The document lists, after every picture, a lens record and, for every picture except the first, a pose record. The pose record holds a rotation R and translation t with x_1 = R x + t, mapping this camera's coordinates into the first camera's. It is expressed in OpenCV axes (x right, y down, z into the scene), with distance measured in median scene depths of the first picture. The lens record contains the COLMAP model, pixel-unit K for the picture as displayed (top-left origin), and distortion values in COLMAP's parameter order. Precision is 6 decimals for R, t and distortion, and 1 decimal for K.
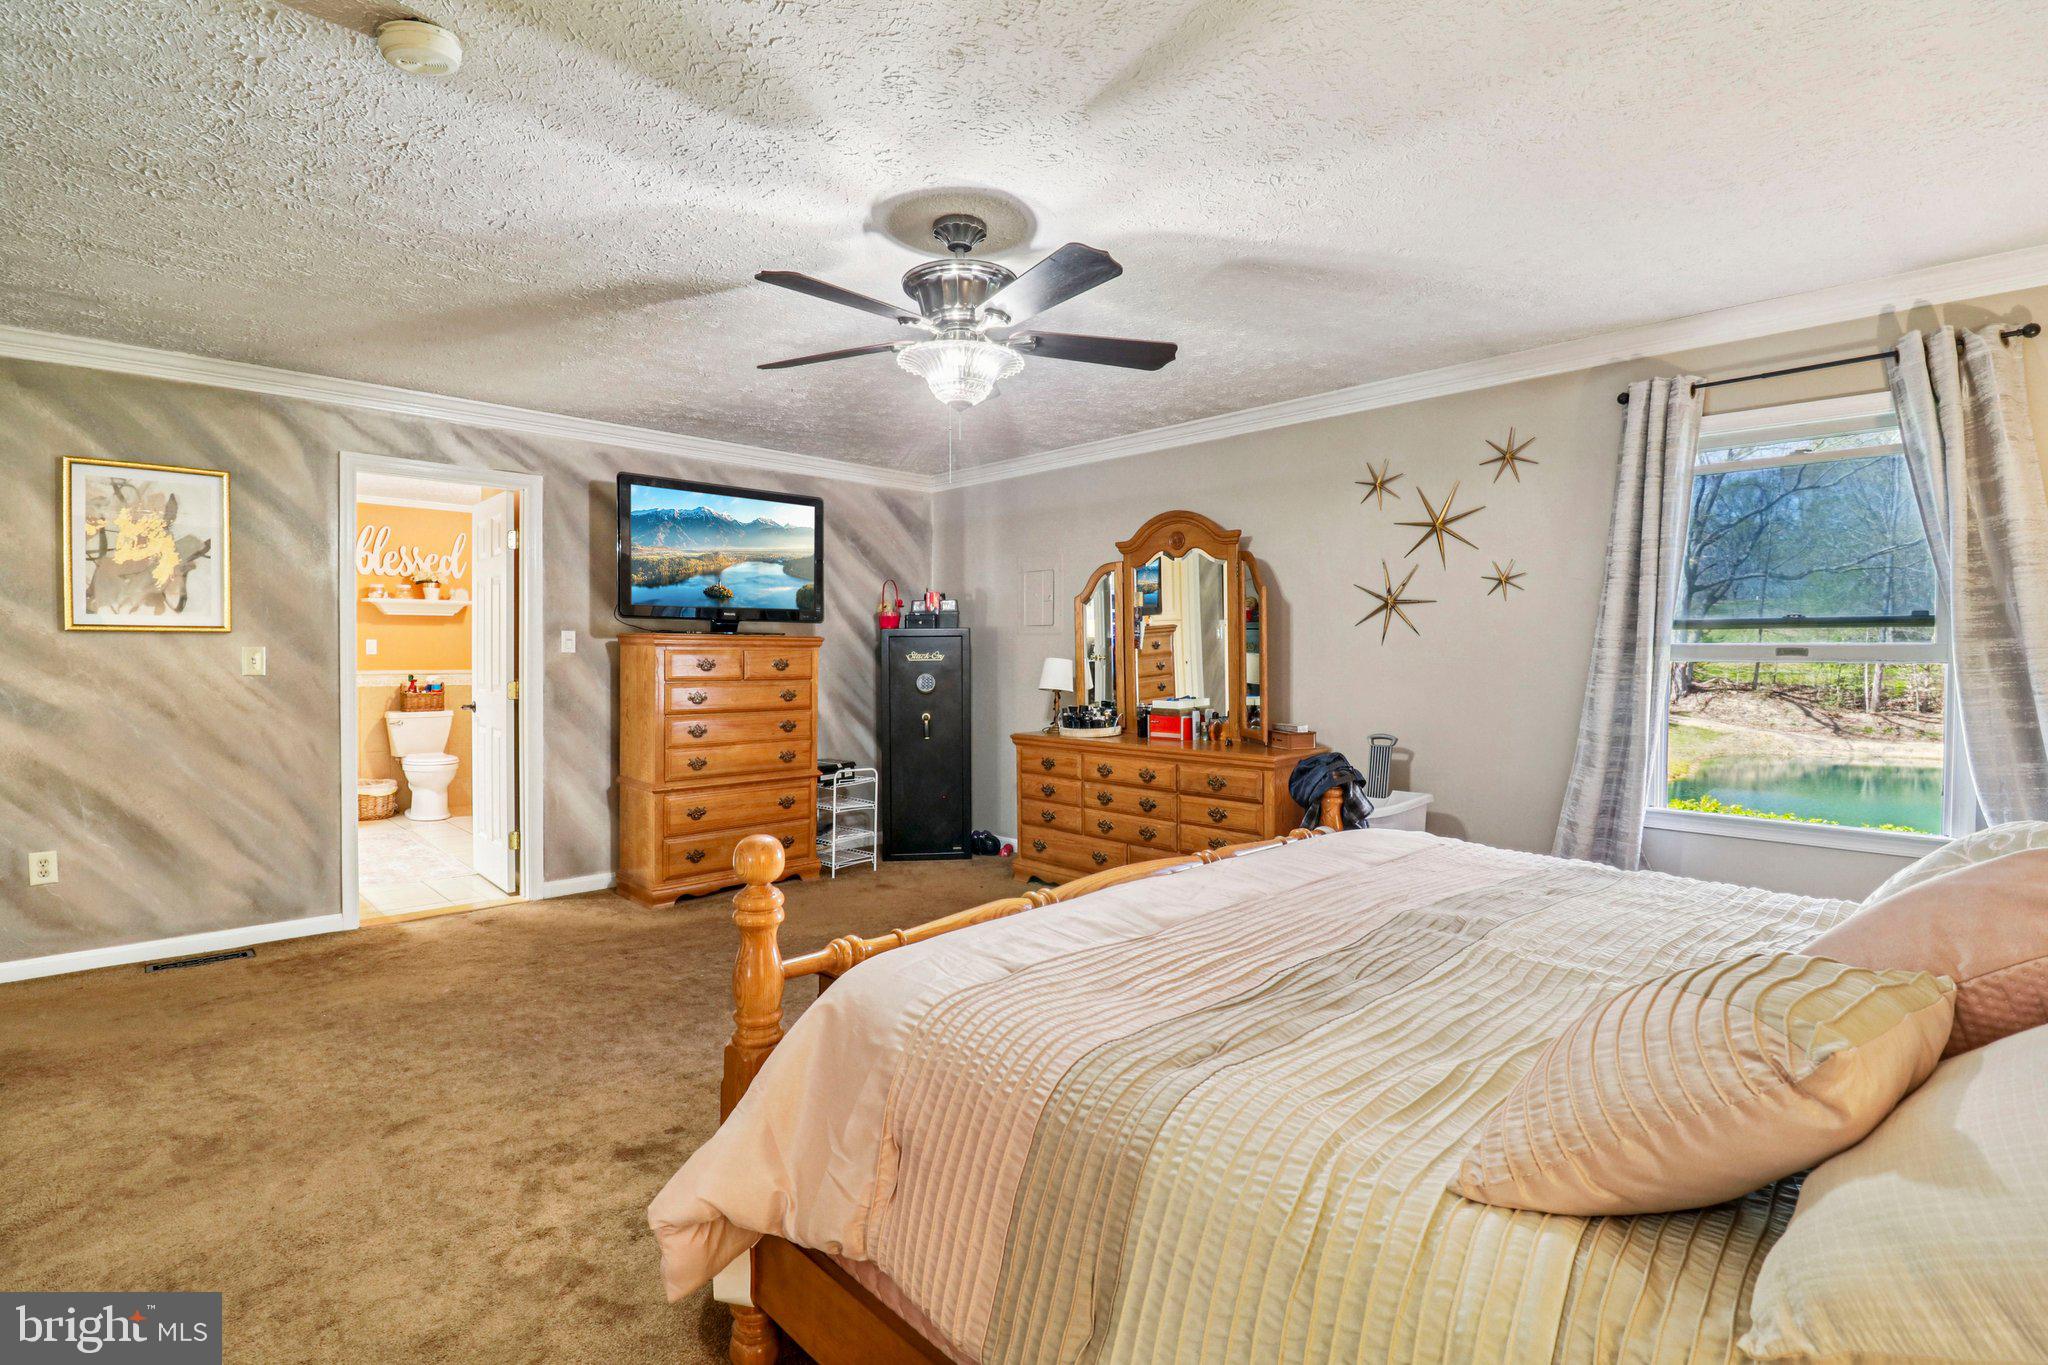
lens RADIAL K [[948.7, 0, 1008.4], [0, 948.7, 673.3], [0, 0, 1]] dist [-0.000561, -0.000270]
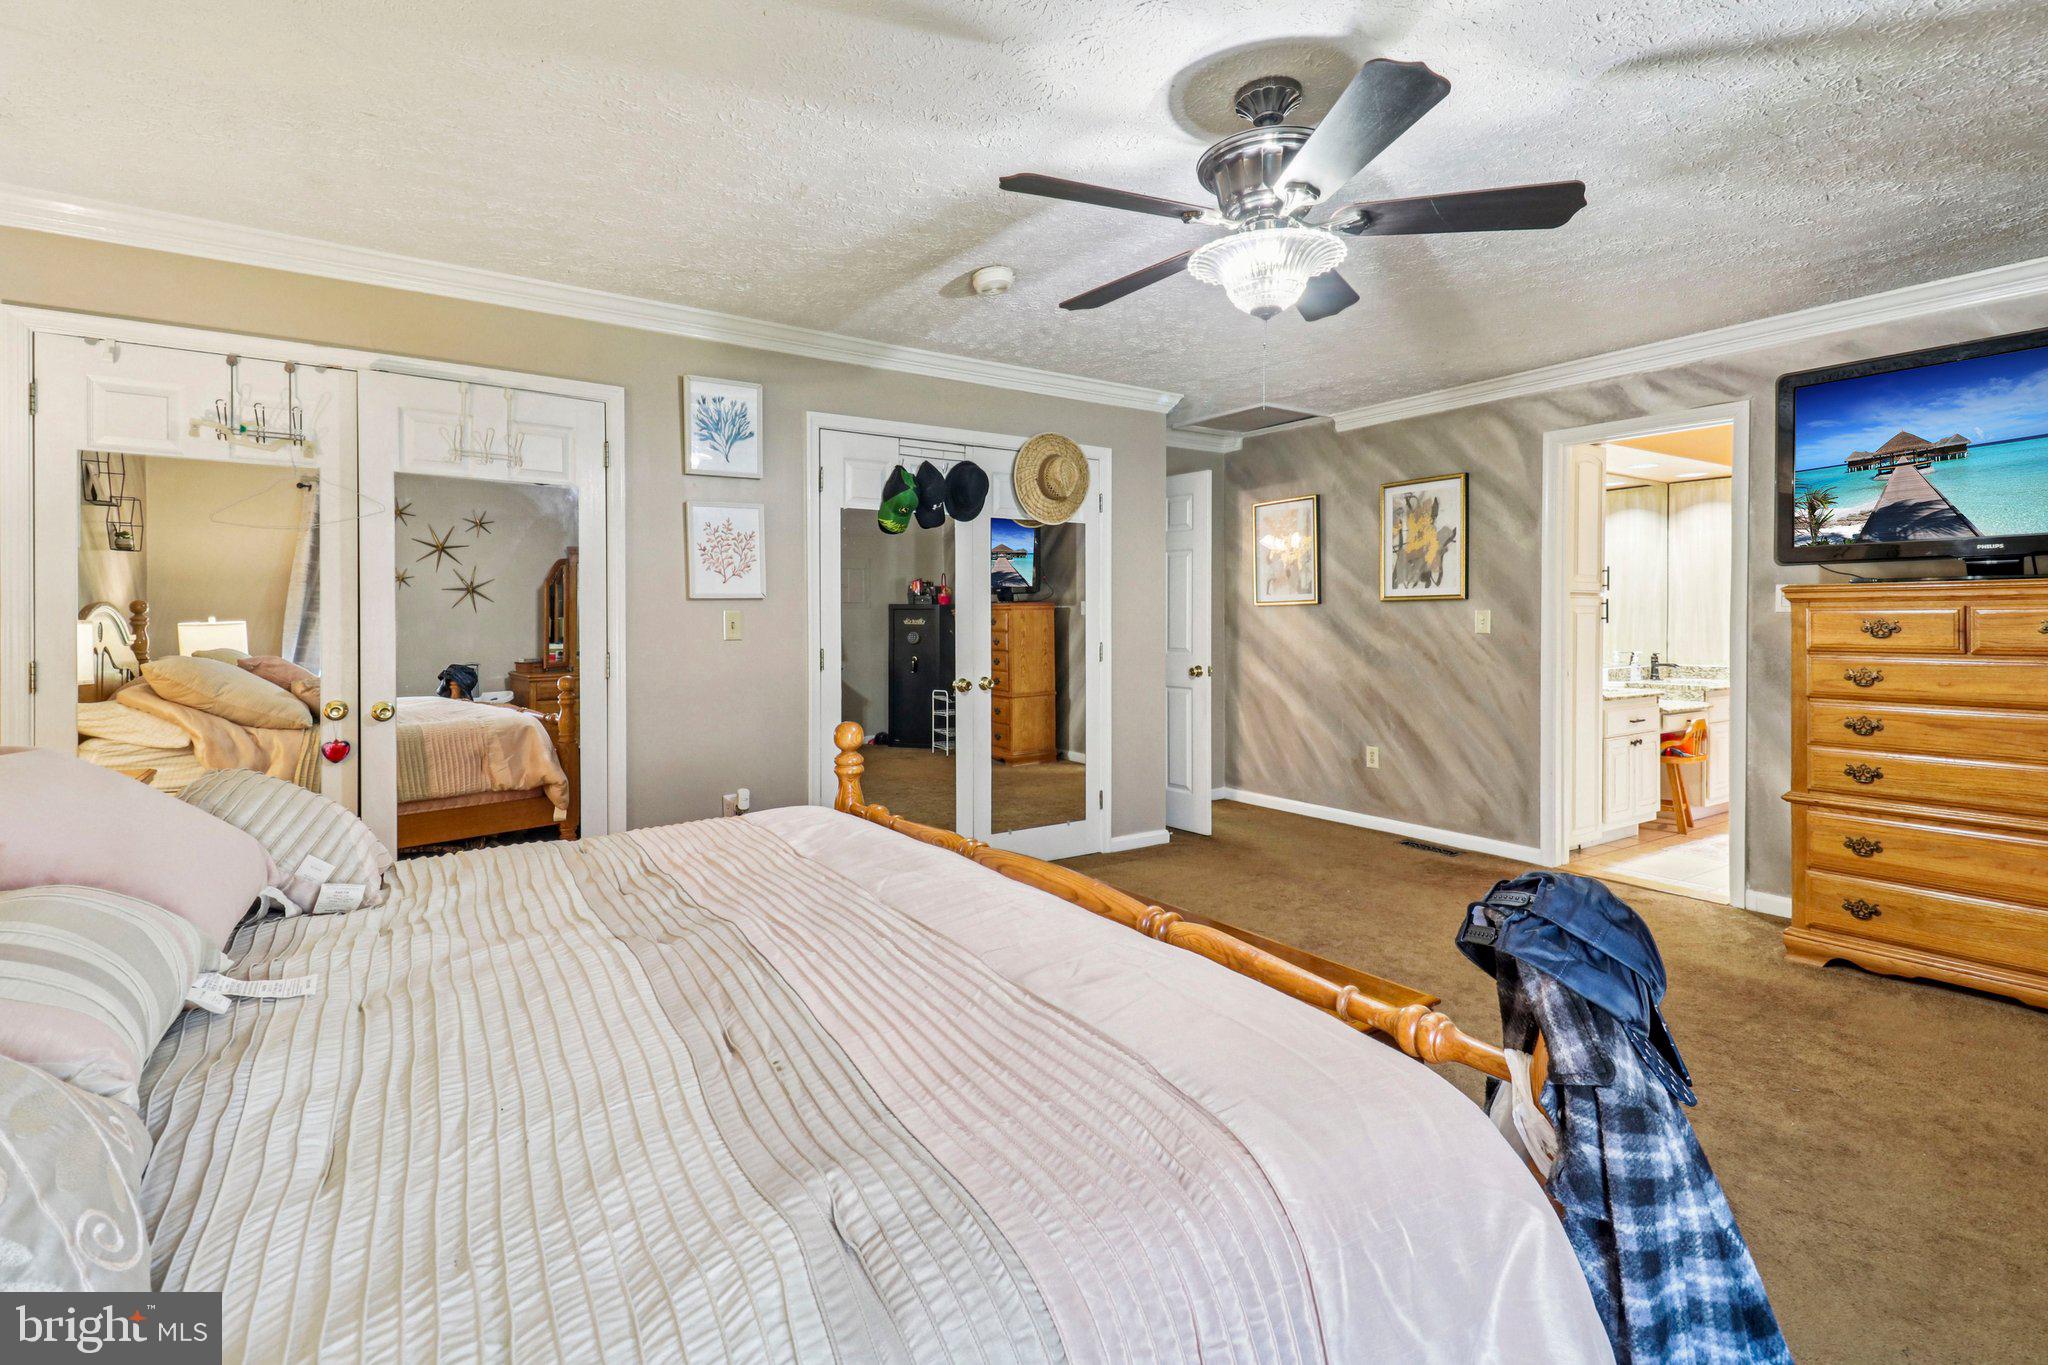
lens RADIAL K [[948.7, 0, 1018.5], [0, 948.7, 624.2], [0, 0, 1]] dist [-0.000561, -0.000270]
pose [[-0.151133, 0.003389, -0.988508, 0.527892], [-0.014505, 0.999879, 0.005646, -0.008207], [0.988407, 0.015191, -0.151066, 0.609406]]
